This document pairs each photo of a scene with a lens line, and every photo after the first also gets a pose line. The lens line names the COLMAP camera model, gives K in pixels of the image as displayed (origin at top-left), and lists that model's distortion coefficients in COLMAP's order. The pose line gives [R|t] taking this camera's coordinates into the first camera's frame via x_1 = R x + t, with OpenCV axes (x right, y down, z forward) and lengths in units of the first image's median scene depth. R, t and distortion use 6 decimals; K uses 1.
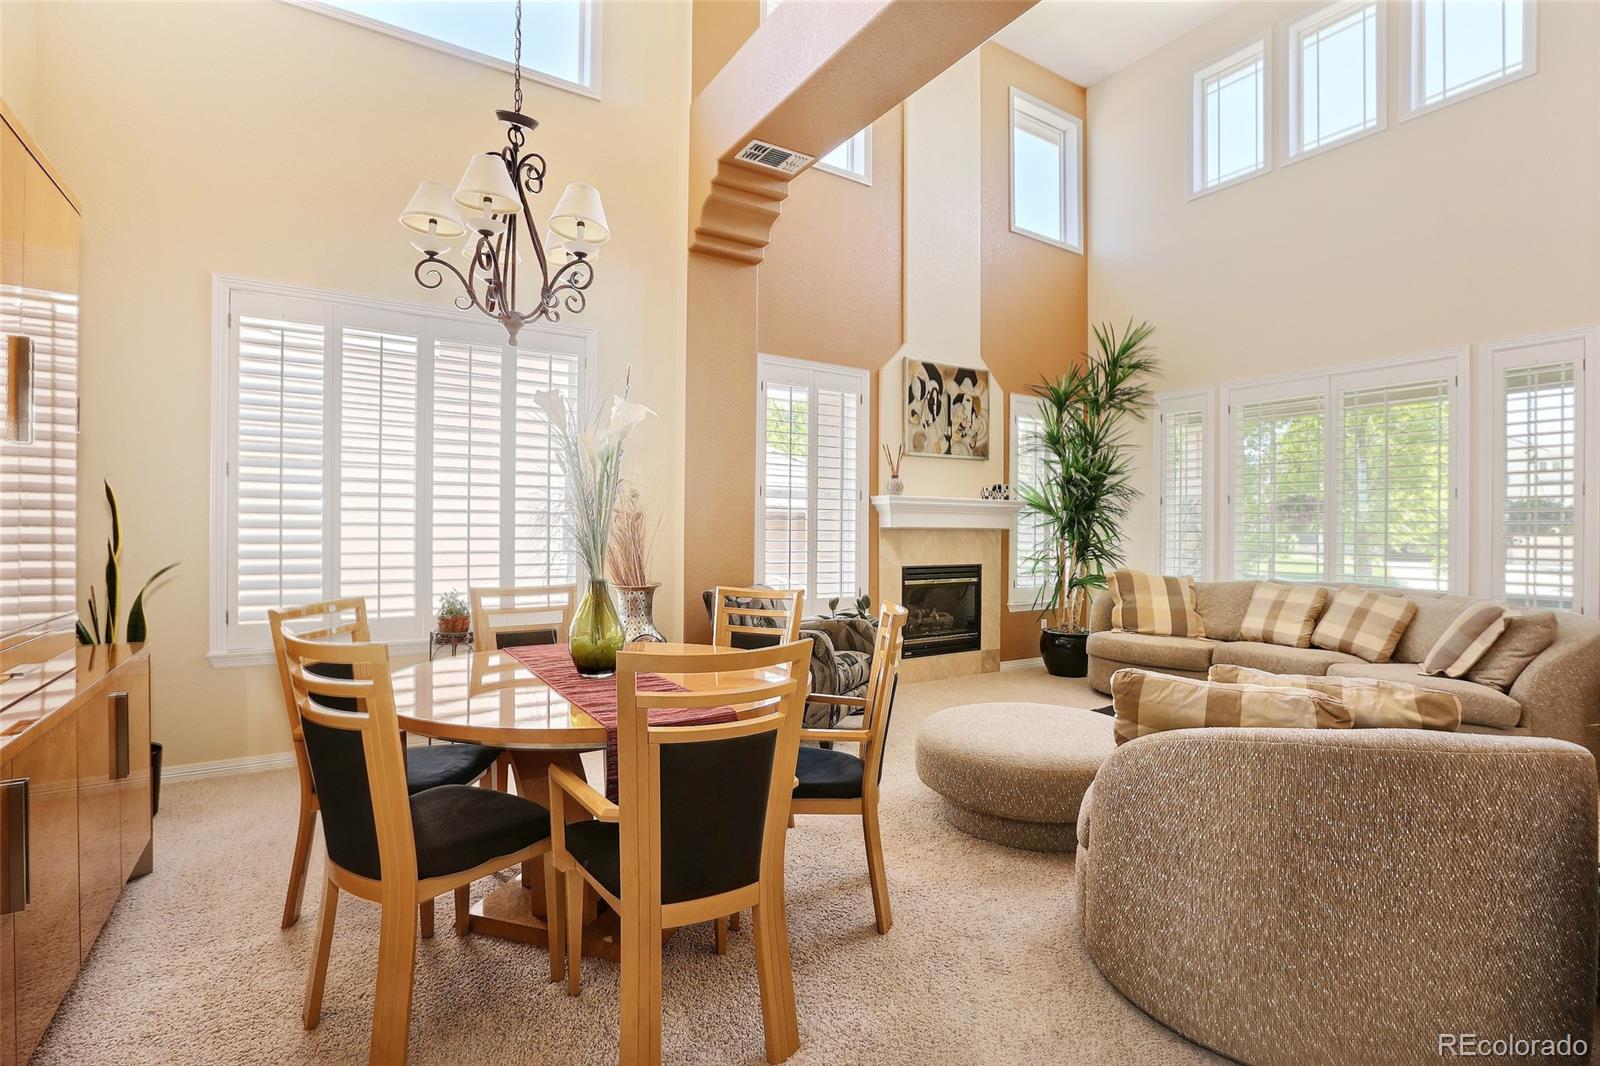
lens RADIAL K [[760.9, 0, 796.1], [0, 760.9, 539.5], [0, 0, 1]] dist [-0.041229, 0.019263]
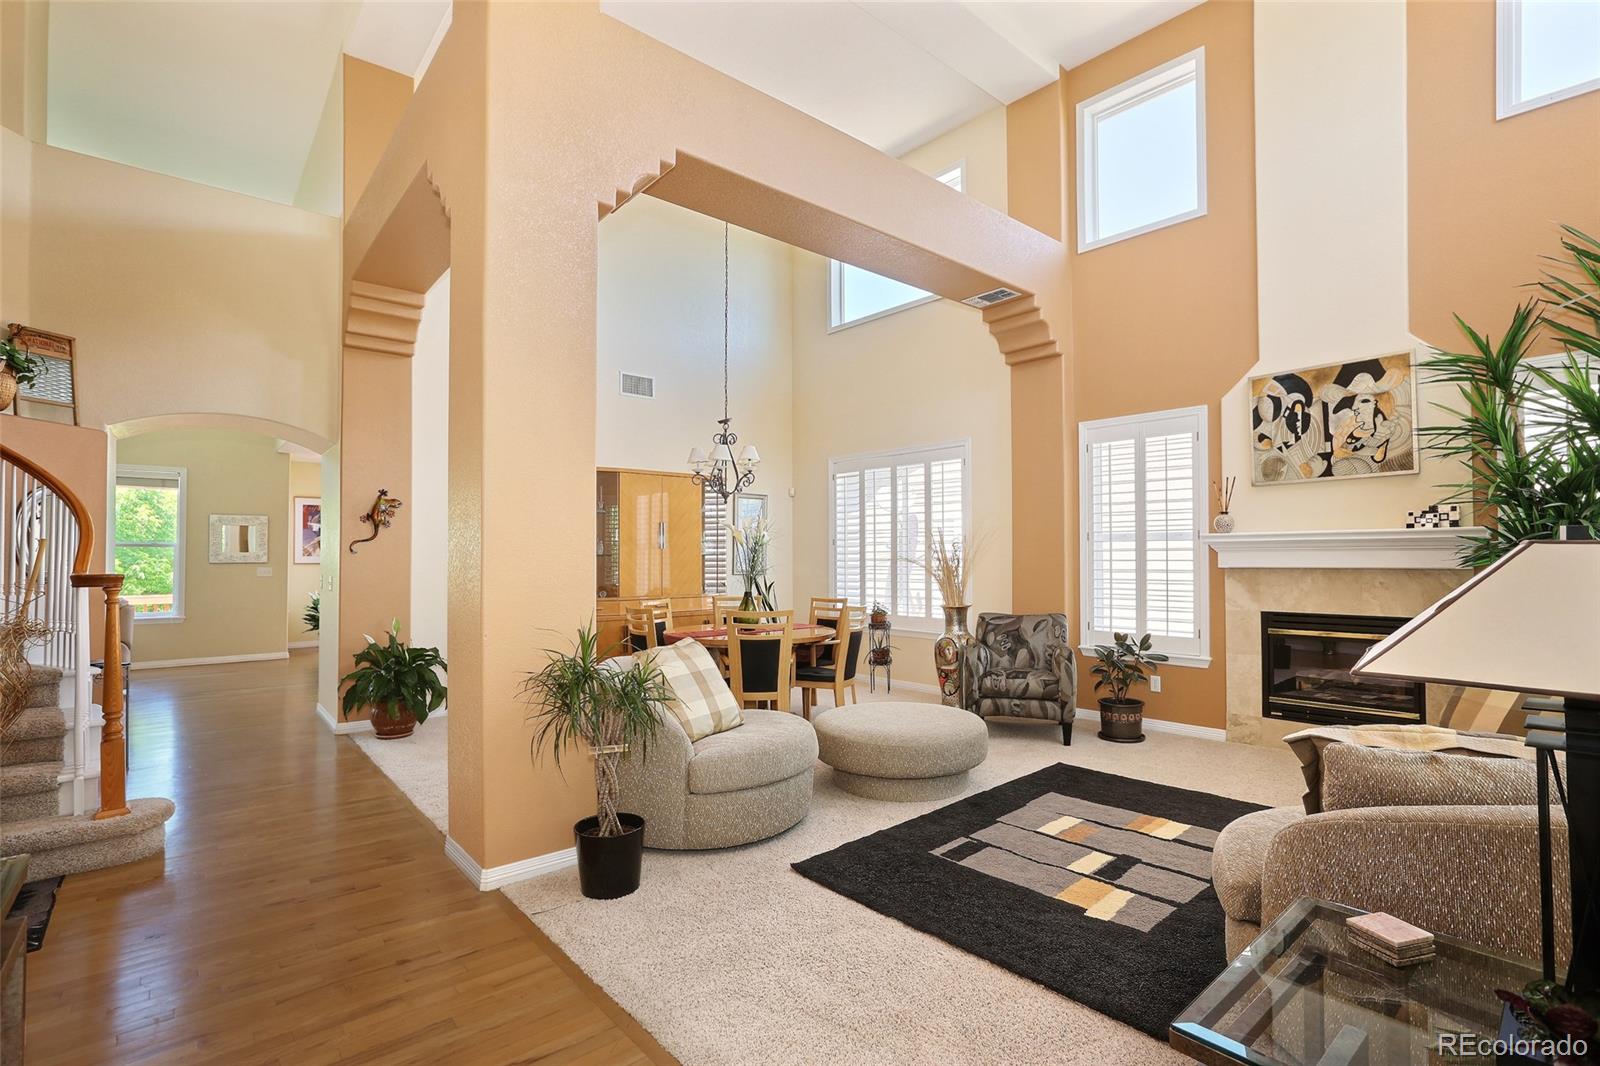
lens RADIAL K [[737.9, 0, 786.1], [0, 737.9, 538.8], [0, 0, 1]] dist [-0.032208, 0.000565]
pose [[0.134955, -0.032753, -0.990310, 0.882045], [-0.007023, 0.999397, -0.034010, -0.015863], [0.990827, 0.011545, 0.134644, 0.330107]]
